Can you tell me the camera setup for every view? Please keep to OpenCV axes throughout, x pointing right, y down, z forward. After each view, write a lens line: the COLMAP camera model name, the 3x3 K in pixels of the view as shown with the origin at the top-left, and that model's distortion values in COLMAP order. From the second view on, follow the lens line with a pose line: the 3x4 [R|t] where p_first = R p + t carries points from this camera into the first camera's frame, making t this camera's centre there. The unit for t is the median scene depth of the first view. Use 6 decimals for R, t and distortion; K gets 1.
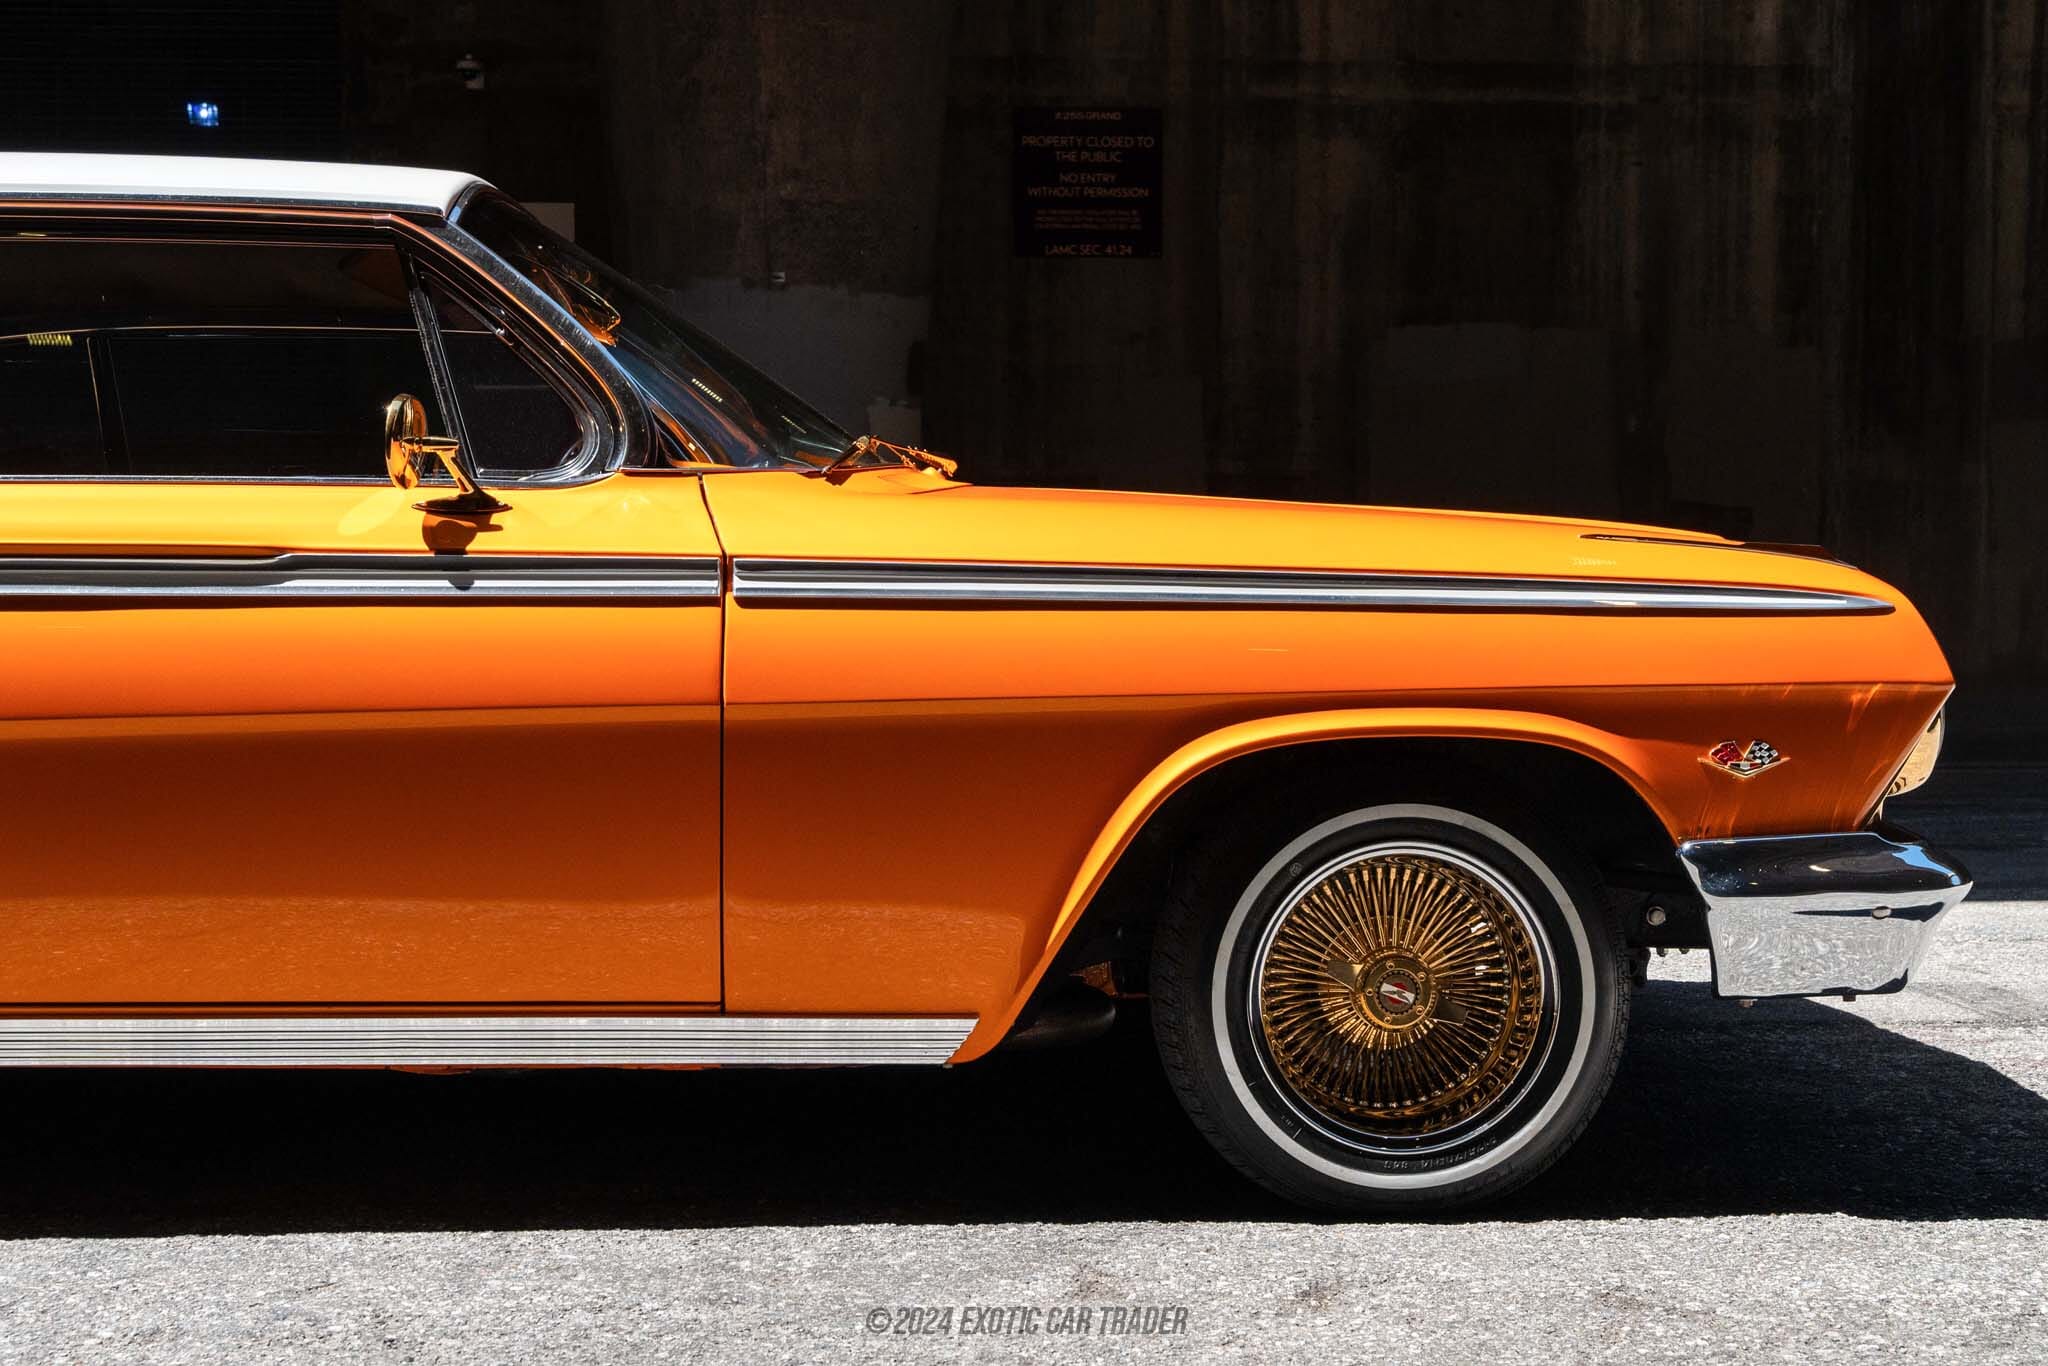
lens RADIAL K [[1995.5, 0, 1033.1], [0, 1995.5, 686.2], [0, 0, 1]] dist [-0.009460, 0.000000]
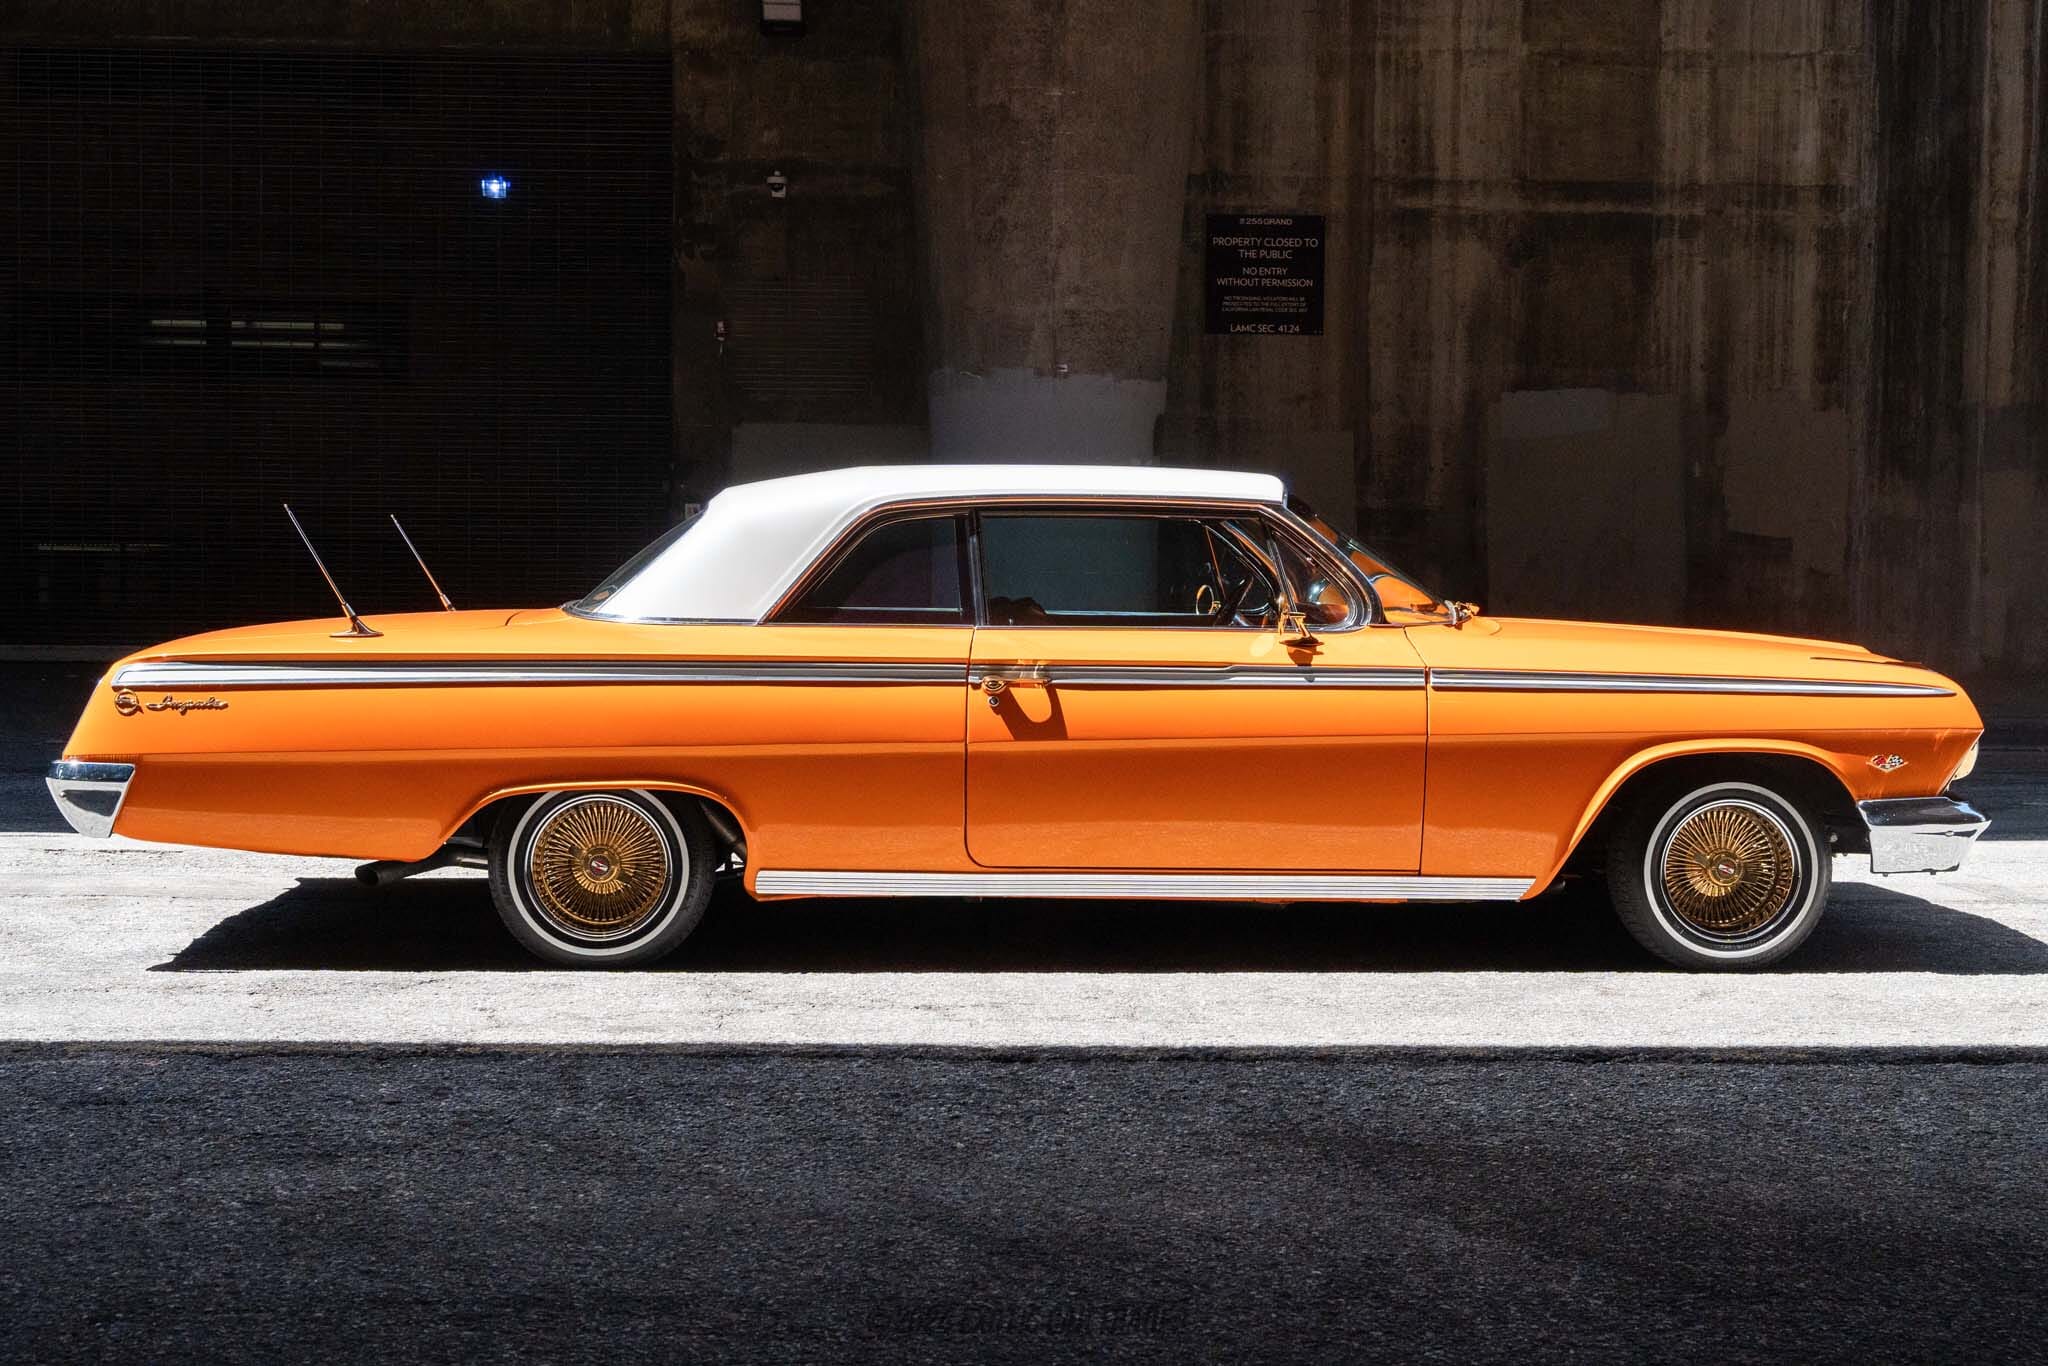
lens RADIAL K [[2156.5, 0, 902.4], [0, 2156.5, 651.8], [0, 0, 1]] dist [-0.014463, 0.000000]
pose [[0.999915, 0.008137, -0.010198, -0.188651], [-0.008041, 0.999923, 0.009469, -0.026687], [0.010274, -0.009386, 0.999903, -0.368172]]
